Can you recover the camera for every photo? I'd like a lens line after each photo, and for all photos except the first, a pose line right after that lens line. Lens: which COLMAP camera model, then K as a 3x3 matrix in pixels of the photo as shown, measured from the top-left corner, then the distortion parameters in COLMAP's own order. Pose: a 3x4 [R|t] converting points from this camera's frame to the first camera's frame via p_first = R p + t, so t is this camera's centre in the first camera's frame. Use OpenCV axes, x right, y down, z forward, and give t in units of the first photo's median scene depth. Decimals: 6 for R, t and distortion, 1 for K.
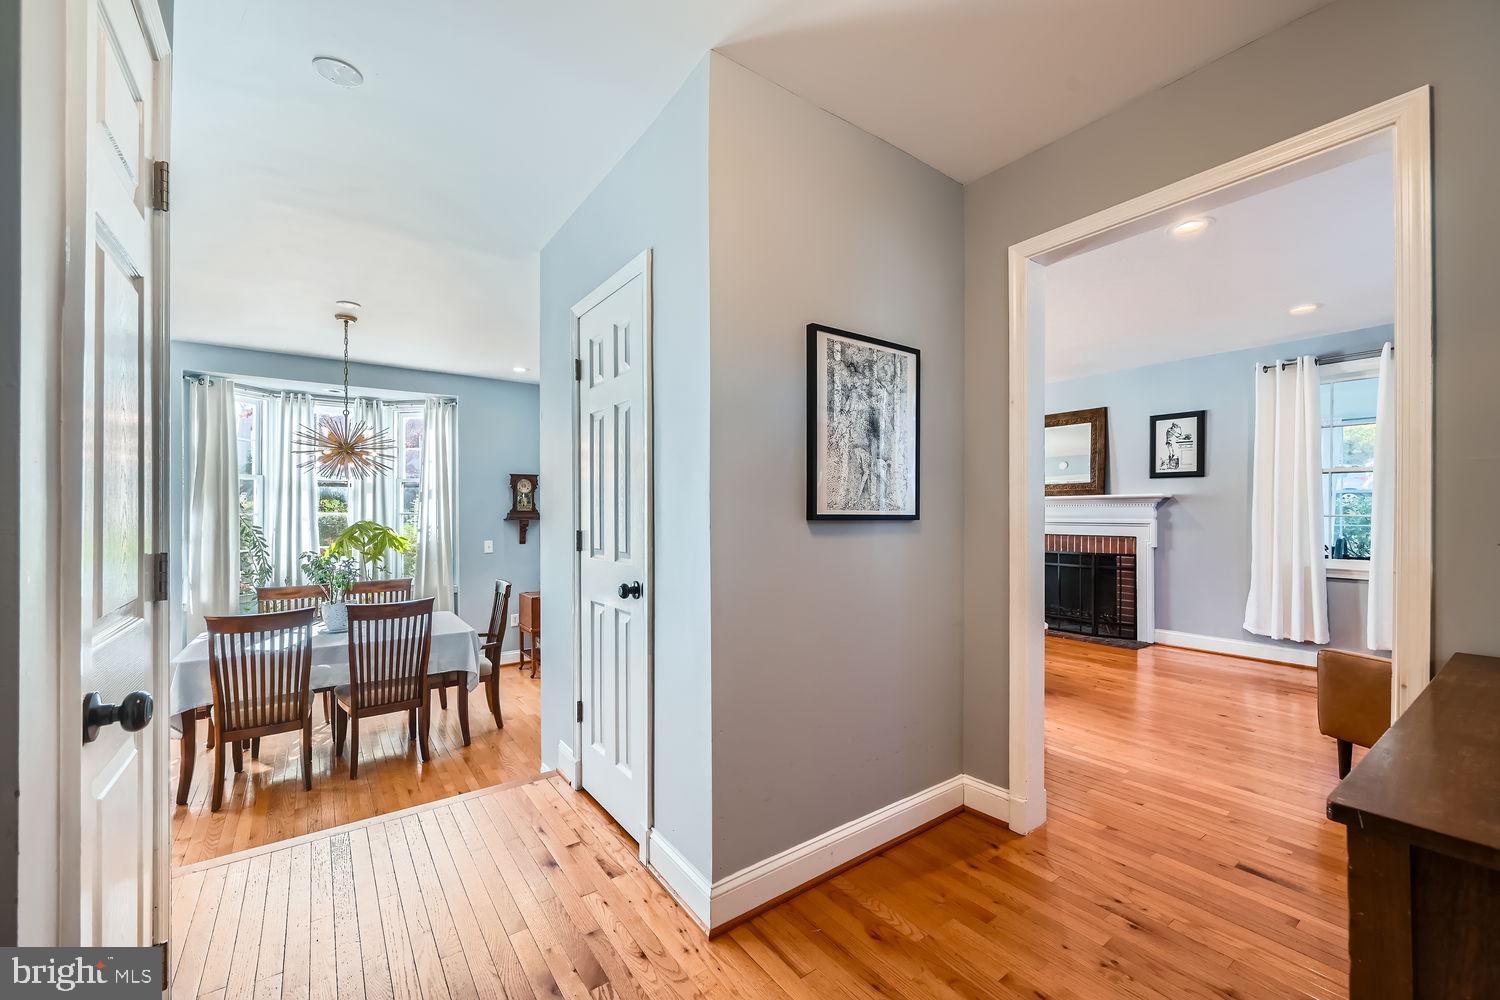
lens RADIAL K [[601.0, 0, 748.7], [0, 601.0, 506.5], [0, 0, 1]] dist [-0.002522, -0.000172]
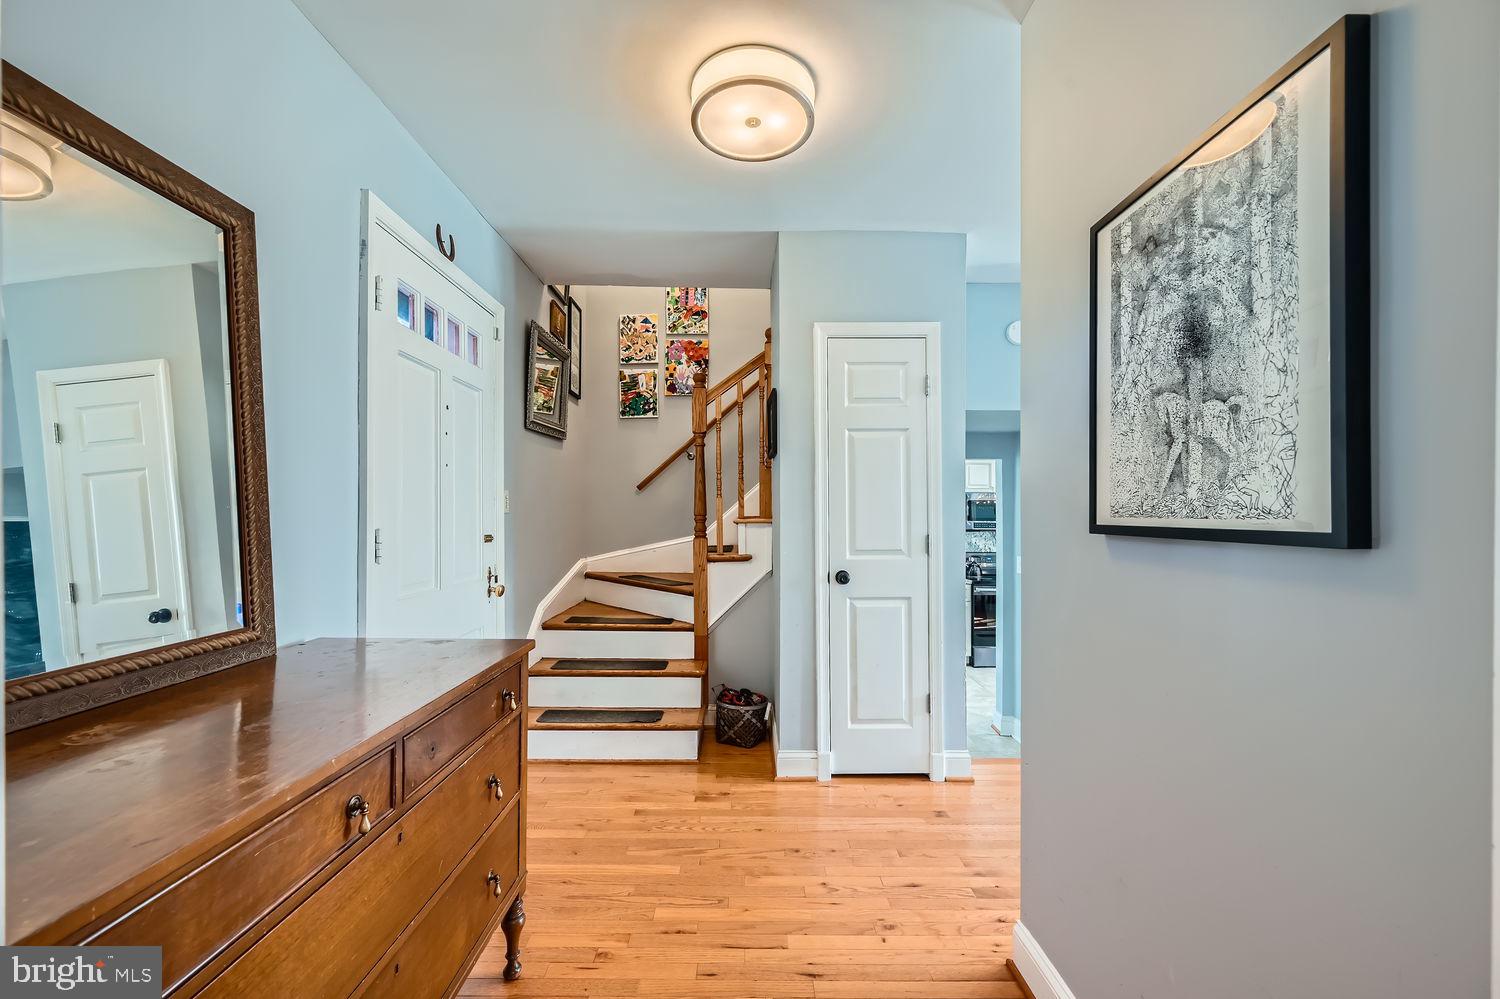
lens RADIAL K [[606.4, 0, 748.7], [0, 606.4, 514.9], [0, 0, 1]] dist [-0.001320, -0.000021]
pose [[-0.583903, 0.000984, -0.811823, 0.790796], [0.008505, 0.999952, -0.004905, 0.003417], [0.811779, -0.009768, -0.583883, 1.004331]]
